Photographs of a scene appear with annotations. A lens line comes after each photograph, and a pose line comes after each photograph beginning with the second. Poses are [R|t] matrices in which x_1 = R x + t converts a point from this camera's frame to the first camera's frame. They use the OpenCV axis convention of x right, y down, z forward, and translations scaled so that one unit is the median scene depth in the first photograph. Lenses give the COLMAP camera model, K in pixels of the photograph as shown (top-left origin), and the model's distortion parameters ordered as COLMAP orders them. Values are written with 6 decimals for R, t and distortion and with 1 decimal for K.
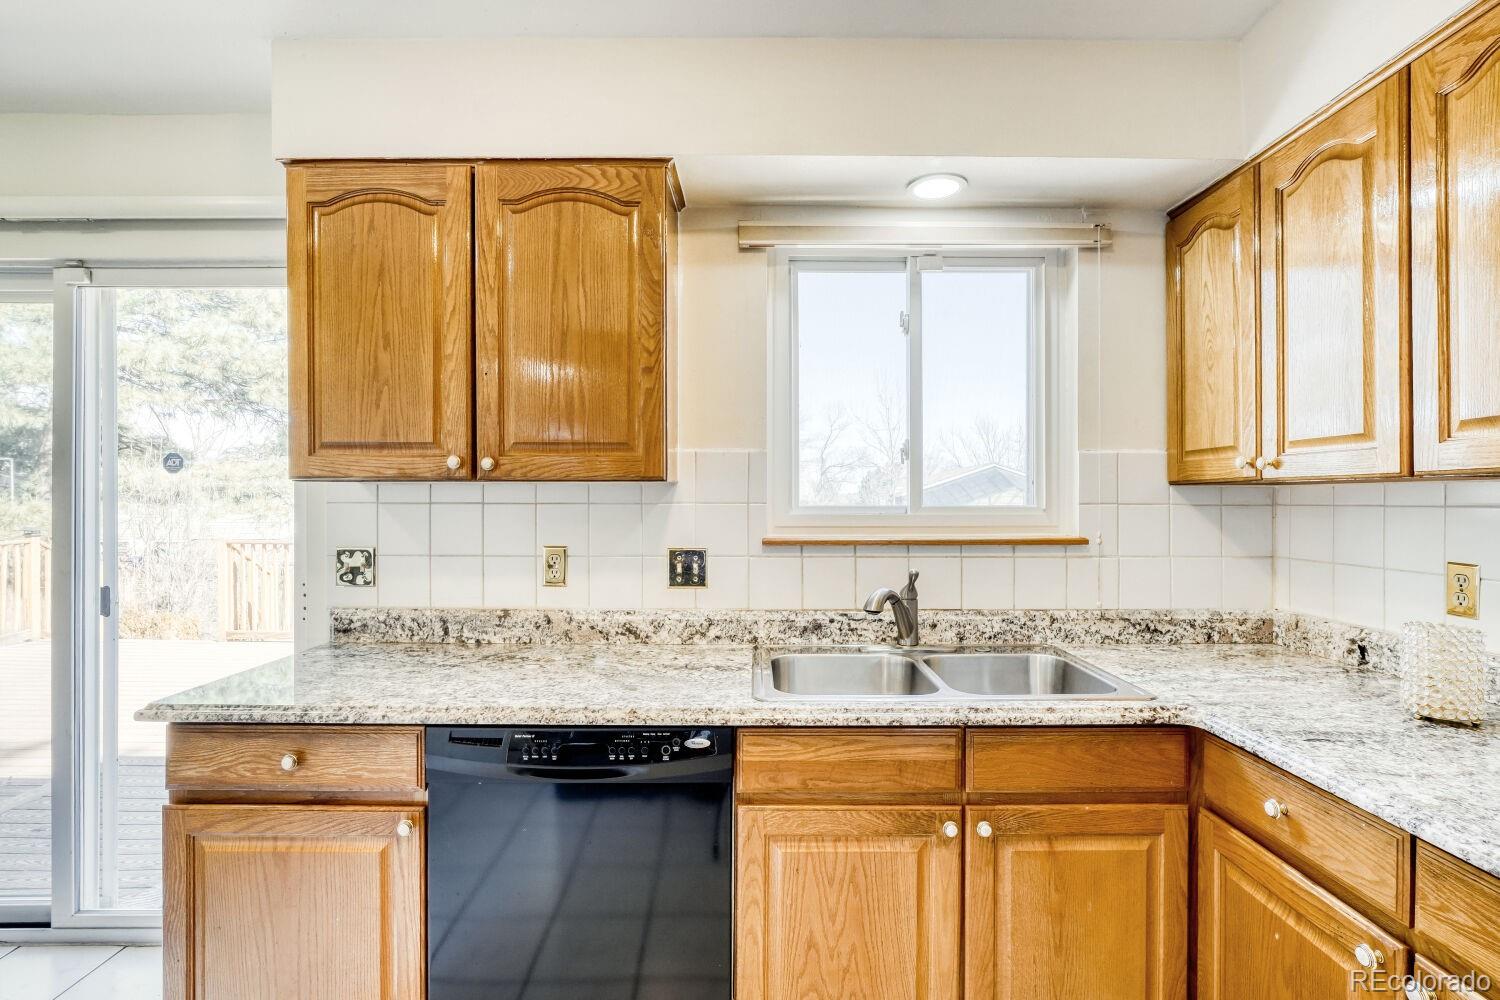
lens RADIAL K [[734.7, 0, 749.5], [0, 734.7, 499.0], [0, 0, 1]] dist [0.005688, 0.003302]
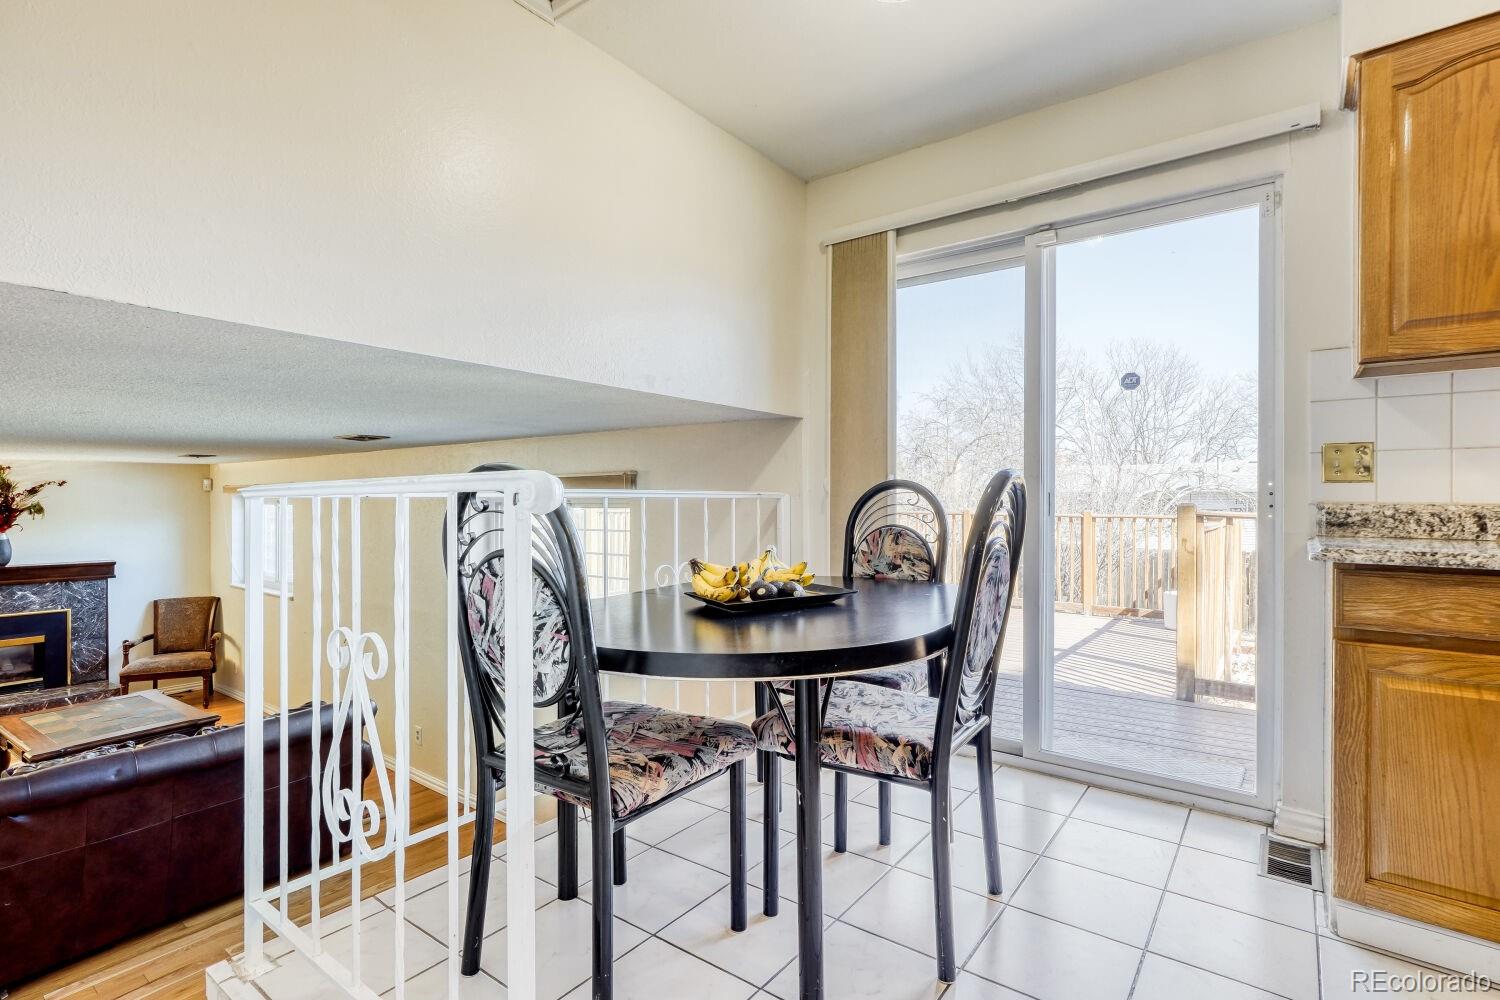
lens RADIAL K [[734.7, 0, 747.2], [0, 734.7, 498.7], [0, 0, 1]] dist [0.005688, 0.003302]
pose [[0.794681, 0.001180, -0.607026, -0.594374], [0.004220, 0.999963, 0.007469, 0.135280], [0.607013, -0.008497, 0.794647, -0.313203]]
